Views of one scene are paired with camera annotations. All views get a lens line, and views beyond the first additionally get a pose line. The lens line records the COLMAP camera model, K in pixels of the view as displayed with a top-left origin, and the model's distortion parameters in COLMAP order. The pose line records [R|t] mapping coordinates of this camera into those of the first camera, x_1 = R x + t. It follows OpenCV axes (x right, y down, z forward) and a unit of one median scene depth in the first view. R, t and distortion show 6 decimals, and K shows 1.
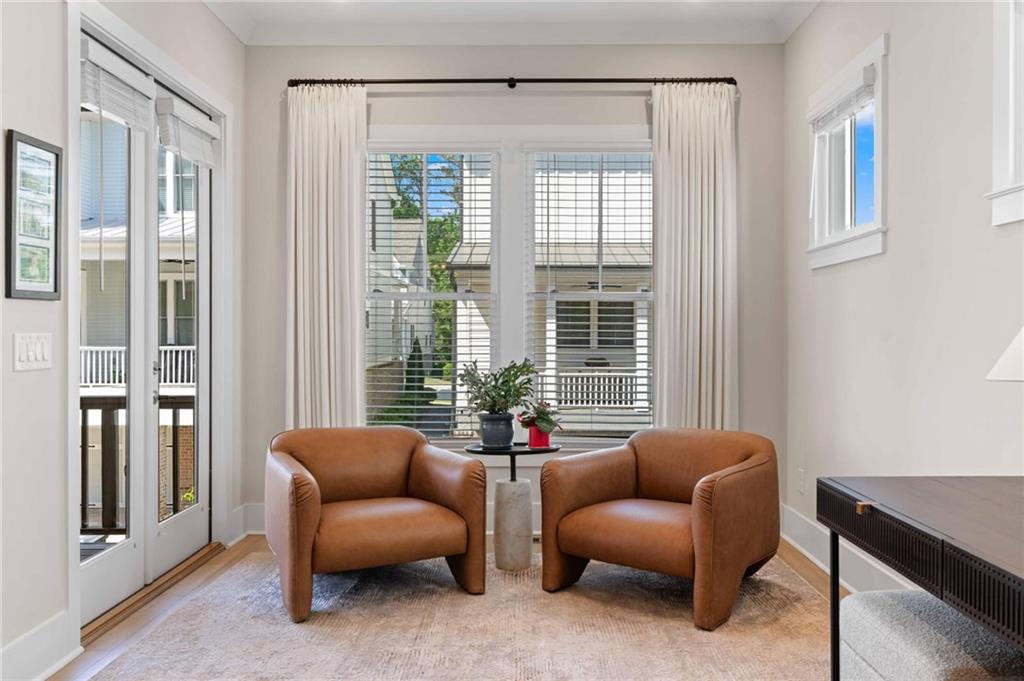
lens RADIAL K [[851.3, 0, 528.0], [0, 851.3, 333.8], [0, 0, 1]] dist [0.004668, 0.005578]
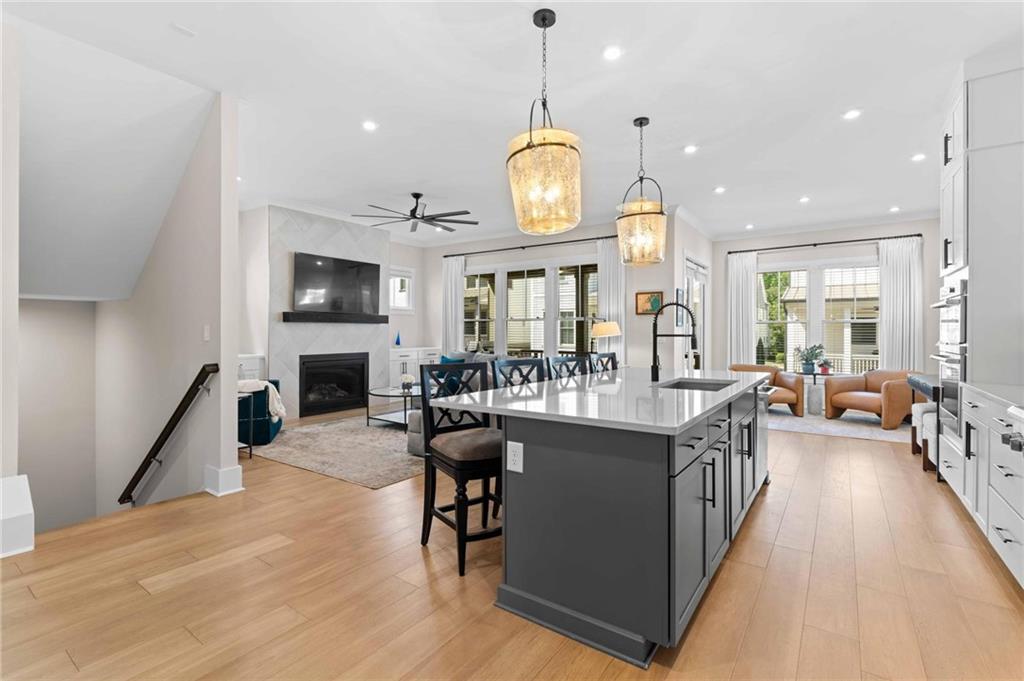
lens RADIAL K [[465.2, 0, 512.1], [0, 465.2, 330.2], [0, 0, 1]] dist [0.000484, 0.001036]
pose [[0.818187, -0.000715, -0.574951, 0.055179], [-0.005648, 0.999941, -0.009280, 0.003994], [0.574924, 0.010840, 0.818135, -0.983491]]
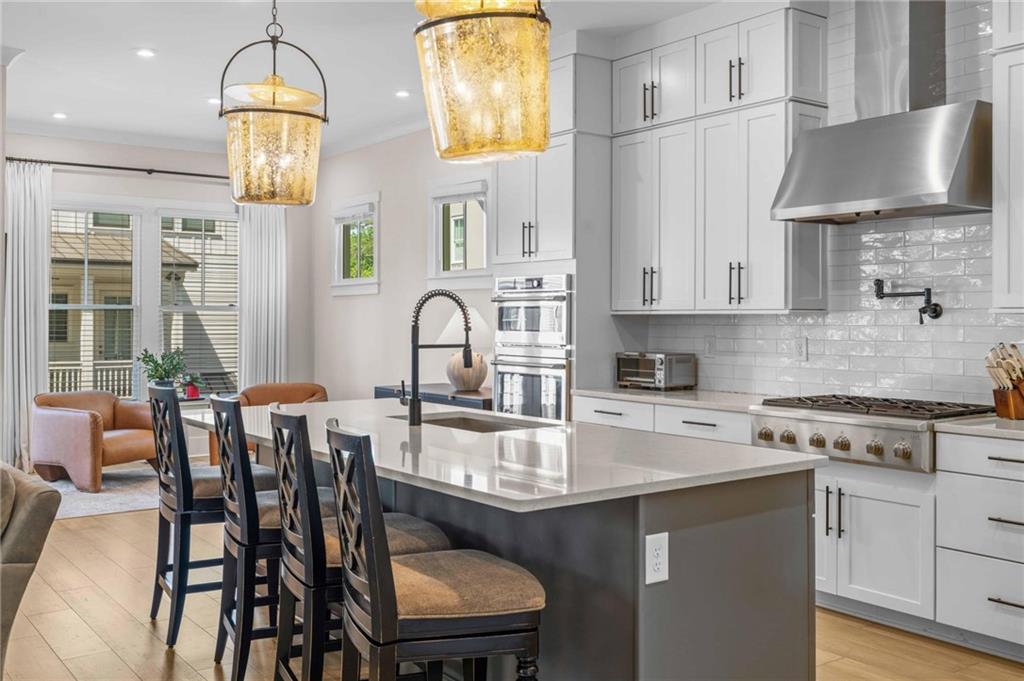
lens RADIAL K [[998.8, 0, 503.2], [0, 998.8, 308.1], [0, 0, 1]] dist [-0.006880, 0.000000]
pose [[0.809939, 0.008068, 0.586458, -0.686737], [0.001312, 0.999878, -0.015566, -0.017586], [-0.586512, 0.013377, 0.809830, -1.041315]]
